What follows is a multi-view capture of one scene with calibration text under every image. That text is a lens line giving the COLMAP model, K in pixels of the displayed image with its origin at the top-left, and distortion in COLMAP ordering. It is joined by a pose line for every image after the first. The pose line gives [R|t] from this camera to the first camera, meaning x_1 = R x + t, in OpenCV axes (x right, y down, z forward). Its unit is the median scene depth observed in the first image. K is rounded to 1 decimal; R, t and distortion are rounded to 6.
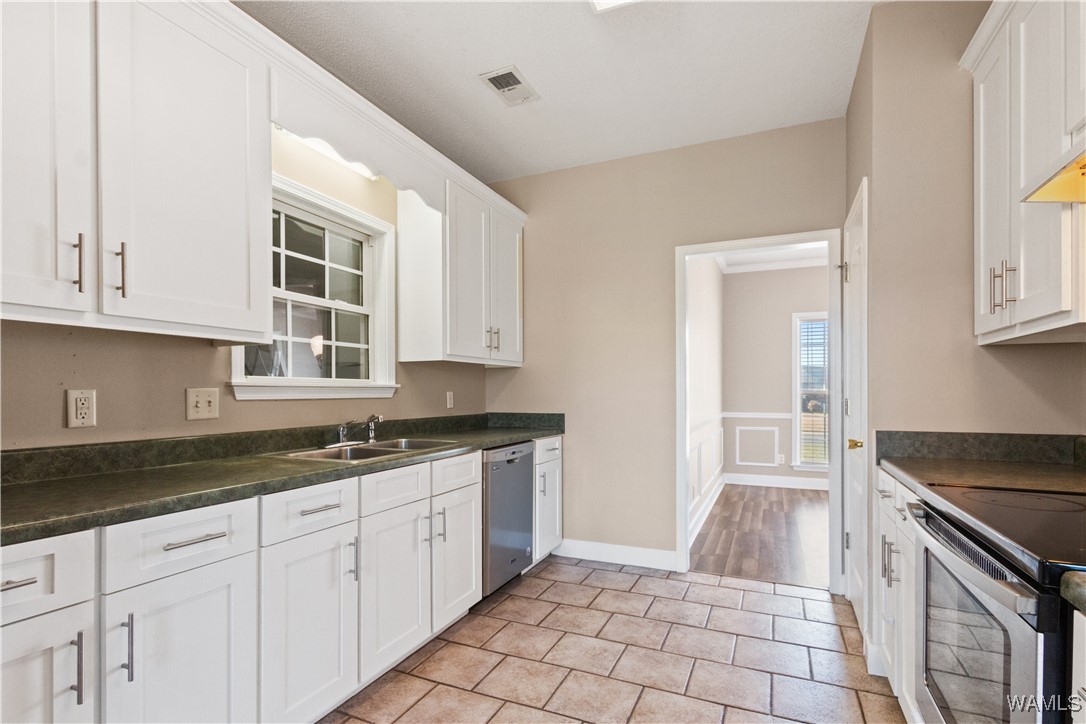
lens RADIAL K [[510.3, 0, 568.9], [0, 510.3, 392.0], [0, 0, 1]] dist [0.007427, -0.001758]
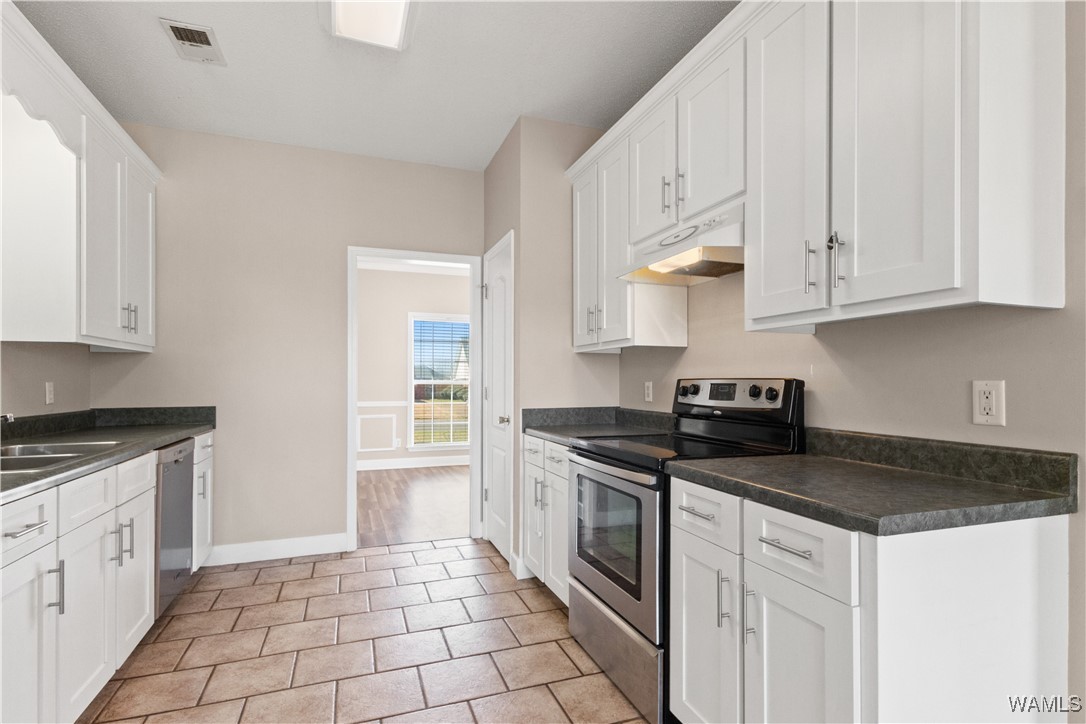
lens RADIAL K [[510.3, 0, 550.7], [0, 510.3, 382.3], [0, 0, 1]] dist [0.007427, -0.001758]
pose [[0.727639, -0.000722, 0.685959, -0.247430], [0.001444, 0.999999, -0.000480, 0.001363], [-0.685958, 0.001340, 0.727640, -0.075800]]
